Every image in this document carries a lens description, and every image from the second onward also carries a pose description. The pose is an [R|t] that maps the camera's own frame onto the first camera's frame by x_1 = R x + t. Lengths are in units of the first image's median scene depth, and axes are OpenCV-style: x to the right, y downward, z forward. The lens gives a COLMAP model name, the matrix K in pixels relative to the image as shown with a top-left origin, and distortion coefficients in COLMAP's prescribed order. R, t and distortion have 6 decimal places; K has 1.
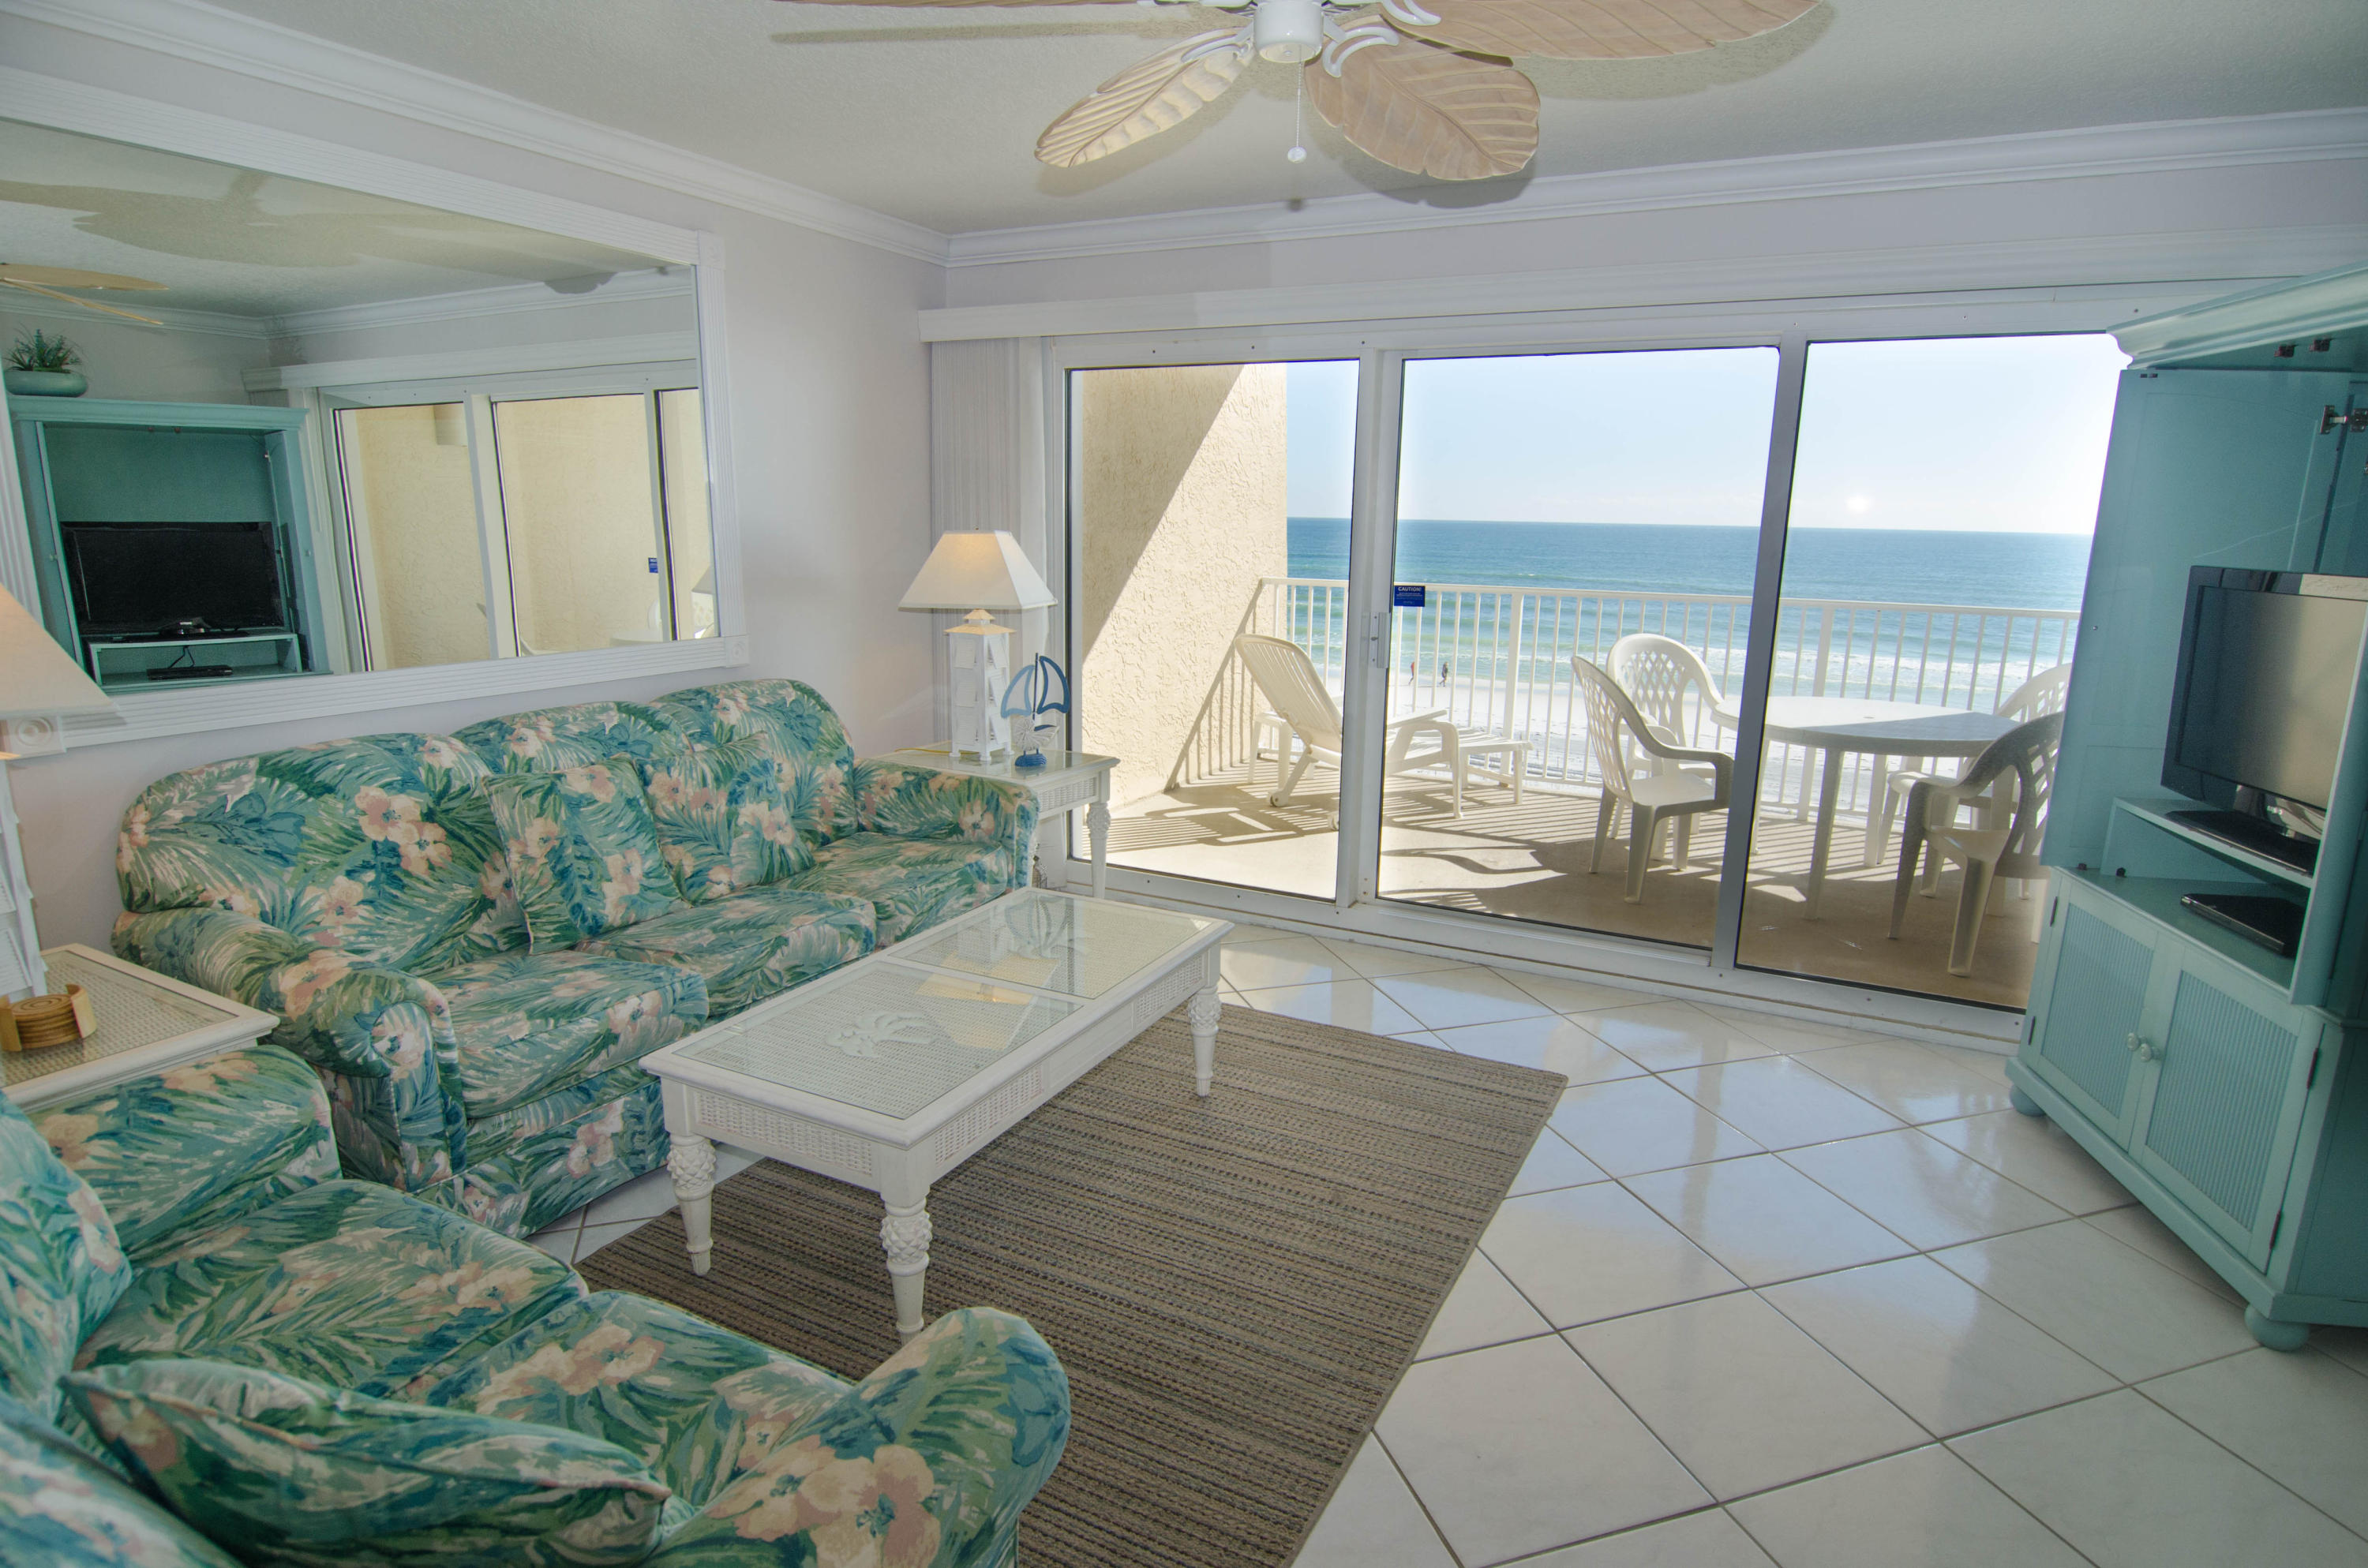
lens RADIAL K [[1268.8, 0, 1192.1], [0, 1268.8, 795.8], [0, 0, 1]] dist [-0.007632, -0.010323]
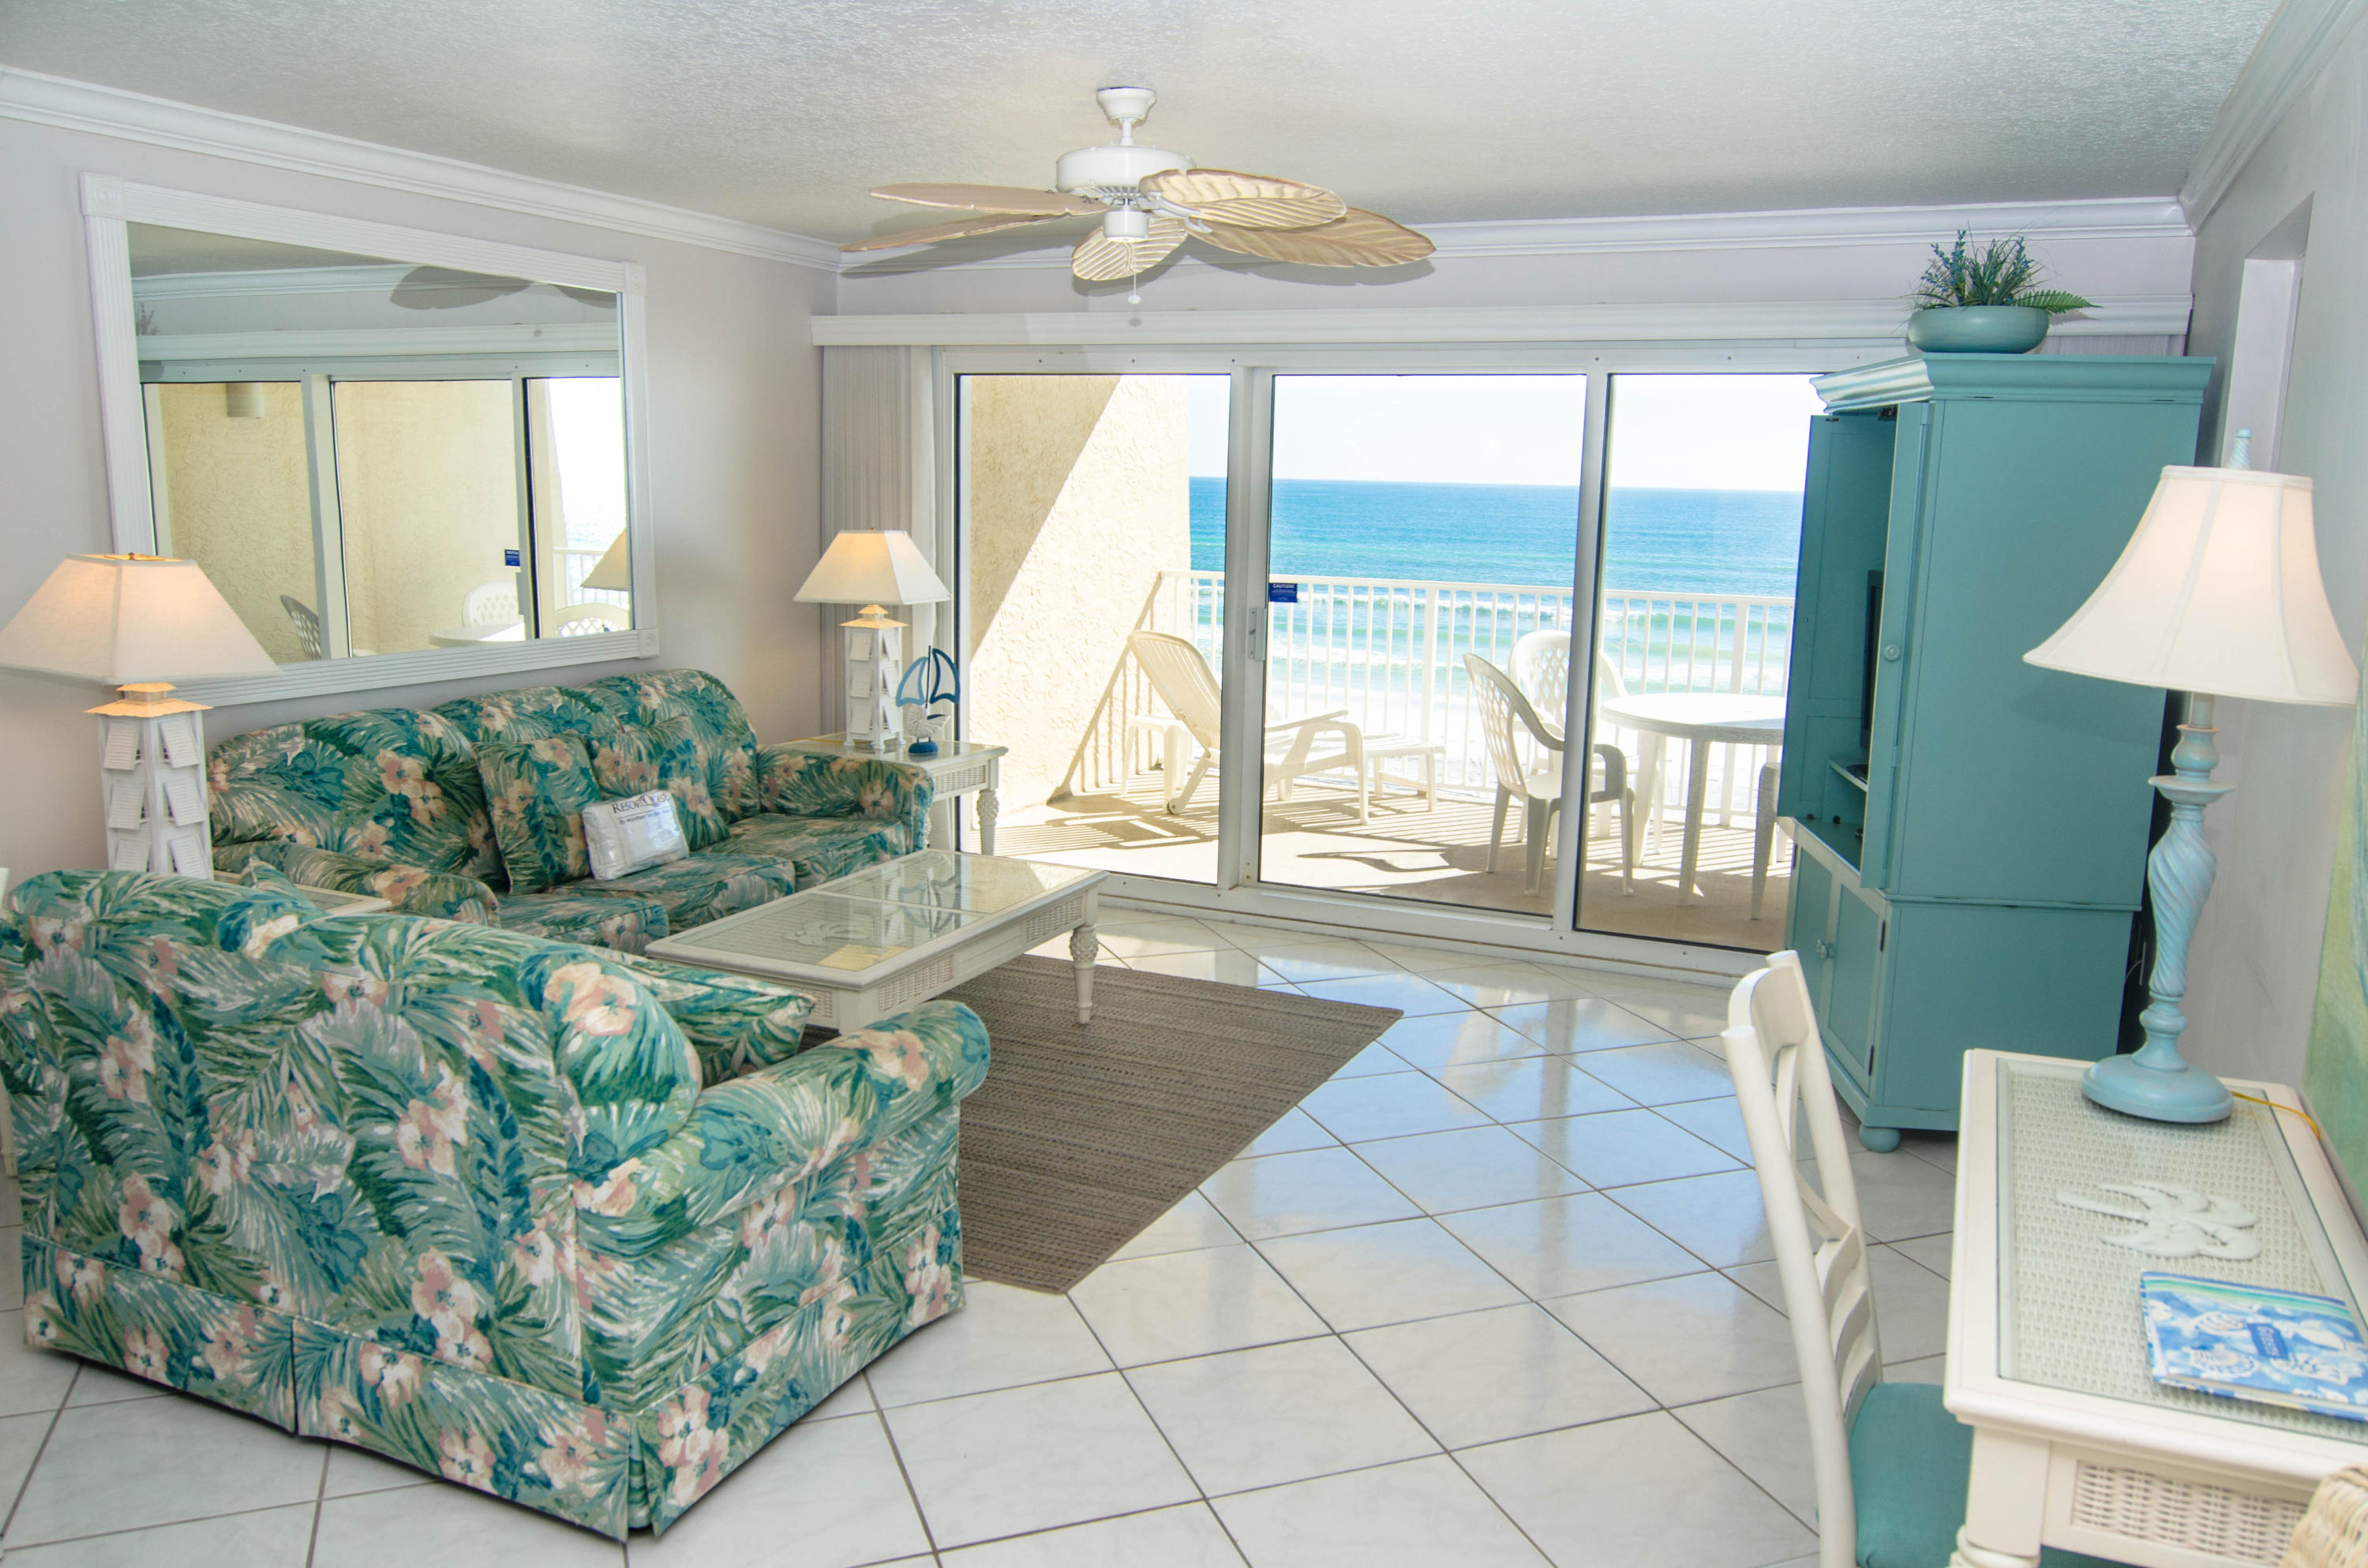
lens RADIAL K [[1771.8, 0, 1187.0], [0, 1771.8, 793.7], [0, 0, 1]] dist [-0.000555, 0.000791]
pose [[0.998778, -0.004085, 0.049248, 0.021836], [0.006052, 0.999187, -0.039858, 0.083487], [-0.049045, 0.040107, 0.997991, -0.565300]]
